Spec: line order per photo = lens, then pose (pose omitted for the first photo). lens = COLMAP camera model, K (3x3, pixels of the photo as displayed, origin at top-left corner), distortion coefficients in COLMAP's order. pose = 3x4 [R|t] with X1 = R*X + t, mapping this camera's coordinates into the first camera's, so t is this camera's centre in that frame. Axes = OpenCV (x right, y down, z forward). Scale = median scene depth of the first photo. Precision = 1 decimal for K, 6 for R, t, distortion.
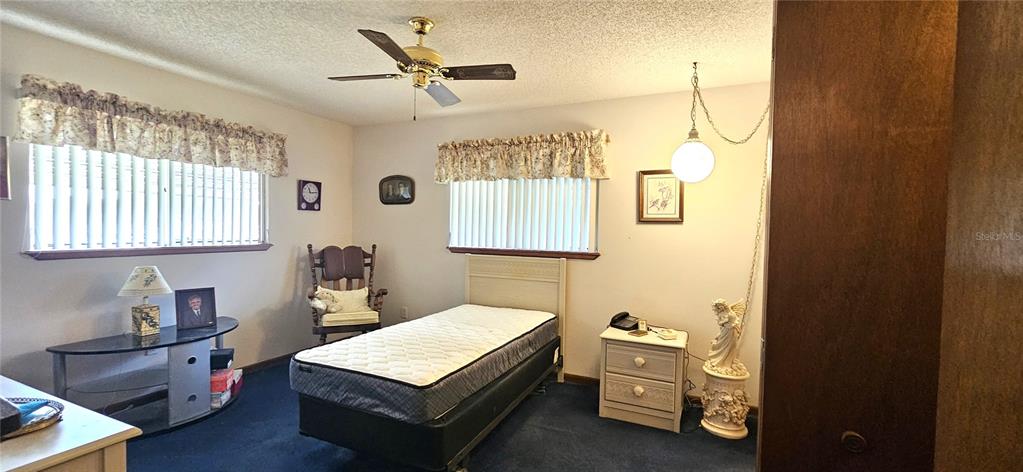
lens RADIAL K [[421.0, 0, 512.8], [0, 421.0, 235.9], [0, 0, 1]] dist [0.000072, -0.000434]
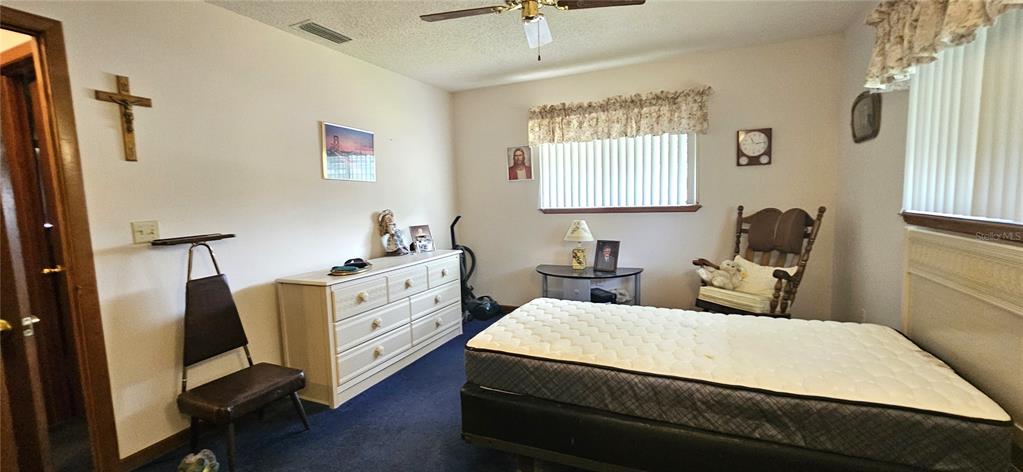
lens RADIAL K [[421.0, 0, 513.9], [0, 421.0, 239.2], [0, 0, 1]] dist [0.000072, -0.000434]
pose [[0.004619, 0.083773, -0.996474, 0.458887], [0.013731, 0.996386, 0.083829, 0.011239], [0.999895, -0.014070, 0.003452, 0.661100]]
